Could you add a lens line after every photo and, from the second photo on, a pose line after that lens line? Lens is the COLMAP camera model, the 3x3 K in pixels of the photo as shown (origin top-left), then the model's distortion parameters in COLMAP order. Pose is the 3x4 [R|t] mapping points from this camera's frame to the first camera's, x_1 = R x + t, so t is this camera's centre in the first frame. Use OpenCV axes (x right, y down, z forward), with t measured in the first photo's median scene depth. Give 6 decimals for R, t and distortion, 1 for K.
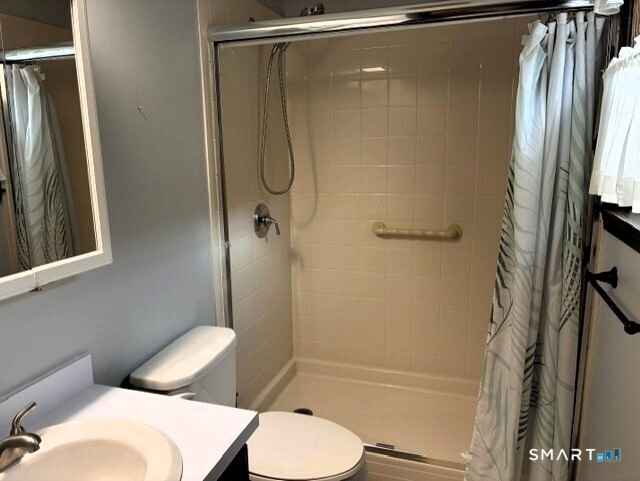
lens RADIAL K [[480.4, 0, 320.0], [0, 480.4, 240.5], [0, 0, 1]] dist [0.011545, -0.005639]
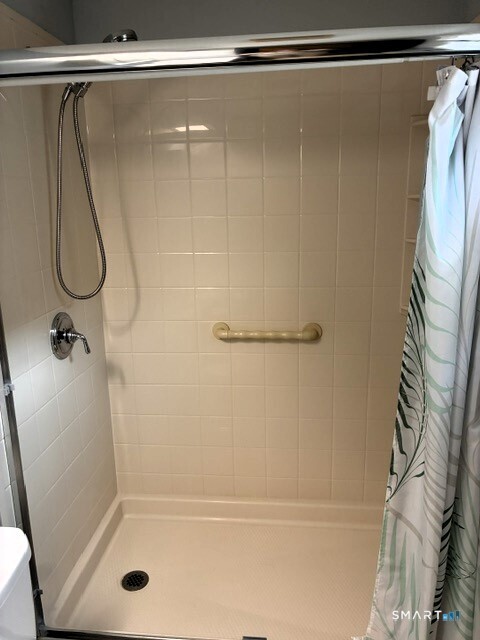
lens RADIAL K [[498.8, 0, 240.0], [0, 498.8, 320.0], [0, 0, 1]] dist [0.001812, -0.001592]
pose [[0.975605, -0.058081, 0.211711, -0.026355], [0.048064, 0.997481, 0.052160, -0.120966], [-0.214207, -0.040712, 0.975940, 0.294814]]
